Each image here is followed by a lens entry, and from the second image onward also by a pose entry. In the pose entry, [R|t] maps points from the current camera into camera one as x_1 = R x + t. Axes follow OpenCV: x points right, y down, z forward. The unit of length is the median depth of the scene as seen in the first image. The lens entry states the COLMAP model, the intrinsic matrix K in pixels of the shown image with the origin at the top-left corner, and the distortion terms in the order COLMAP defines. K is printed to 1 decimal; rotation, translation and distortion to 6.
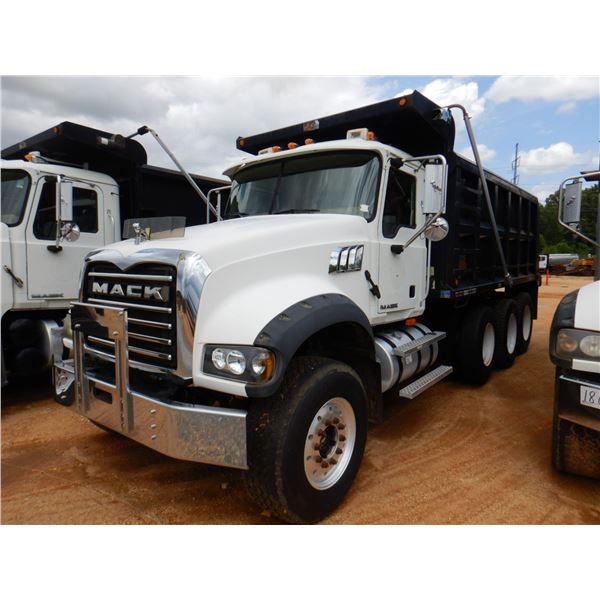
lens RADIAL K [[431.3, 0, 301.0], [0, 431.3, 298.5], [0, 0, 1]] dist [0.023044, 0.011385]
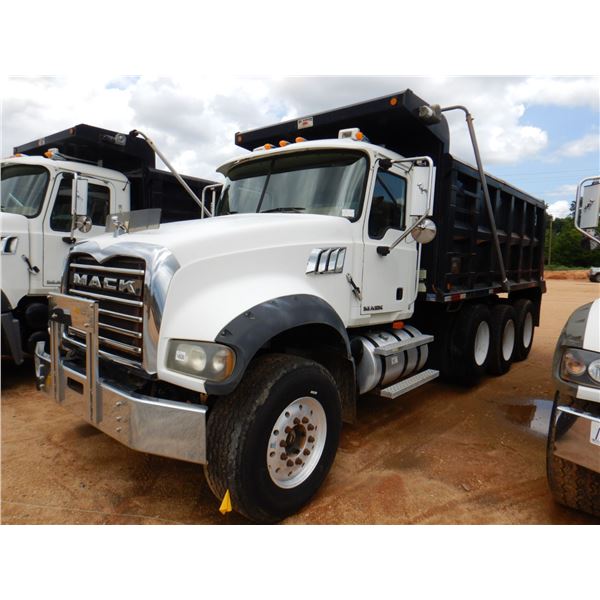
lens RADIAL K [[431.3, 0, 301.4], [0, 431.3, 300.2], [0, 0, 1]] dist [0.023044, 0.011385]
pose [[0.998924, 0.034349, -0.031173, 0.075673], [-0.034159, 0.999394, 0.006628, -0.000612], [0.031382, -0.005557, 0.999492, 0.002687]]
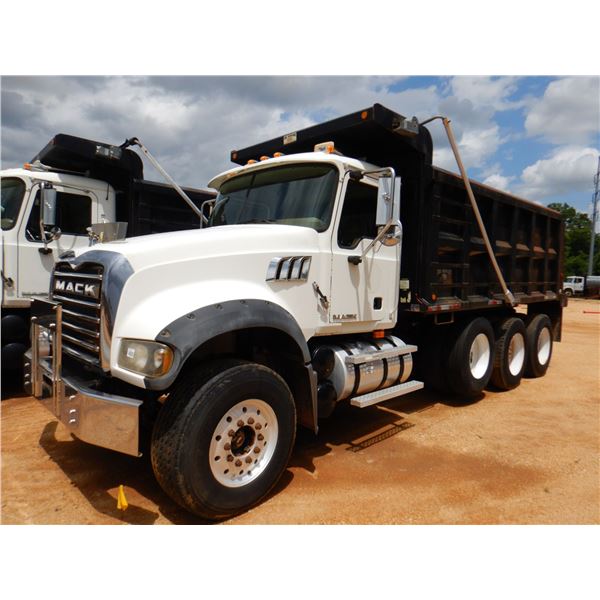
lens RADIAL K [[431.3, 0, 297.4], [0, 431.3, 300.1], [0, 0, 1]] dist [0.023044, 0.011385]
pose [[0.990412, 0.039817, -0.132284, 0.246327], [-0.043745, 0.998680, -0.026923, 0.013757], [0.131037, 0.032451, 0.990846, -0.013603]]
